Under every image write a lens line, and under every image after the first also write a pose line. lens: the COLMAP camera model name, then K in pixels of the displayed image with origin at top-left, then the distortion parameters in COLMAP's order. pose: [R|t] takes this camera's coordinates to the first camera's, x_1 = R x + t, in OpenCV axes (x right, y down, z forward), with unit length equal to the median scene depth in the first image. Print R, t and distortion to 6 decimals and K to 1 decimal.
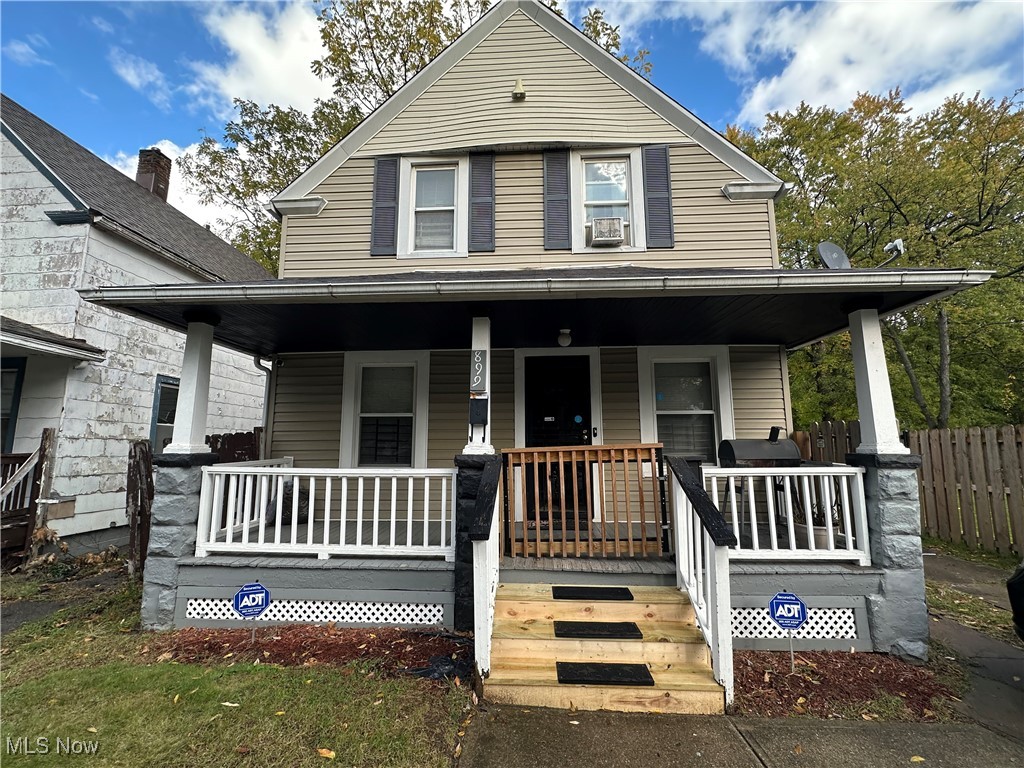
lens RADIAL K [[437.9, 0, 512.0], [0, 437.9, 384.0], [0, 0, 1]] dist [-0.001248, -0.000237]
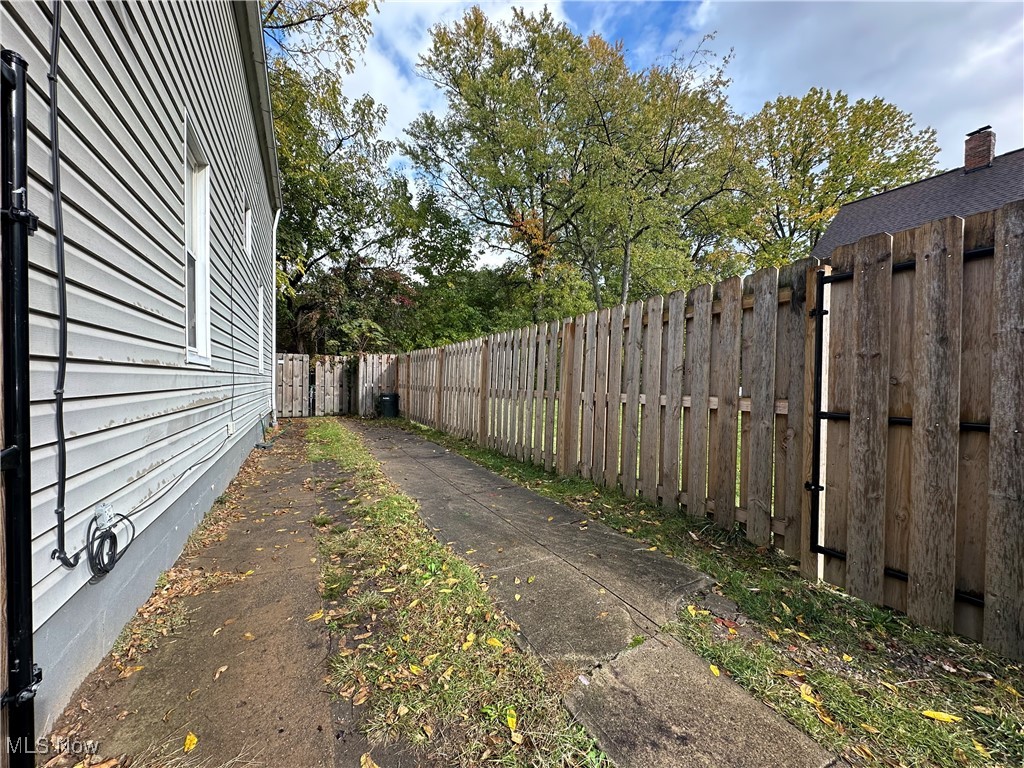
lens RADIAL K [[411.8, 0, 512.0], [0, 411.8, 384.0], [0, 0, 1]] dist [-0.000999, -0.000153]
pose [[0.862929, 0.003517, 0.505313, 0.729014], [-0.082877, 0.987420, 0.134659, 0.183469], [-0.498483, -0.158080, 0.852365, 0.722563]]
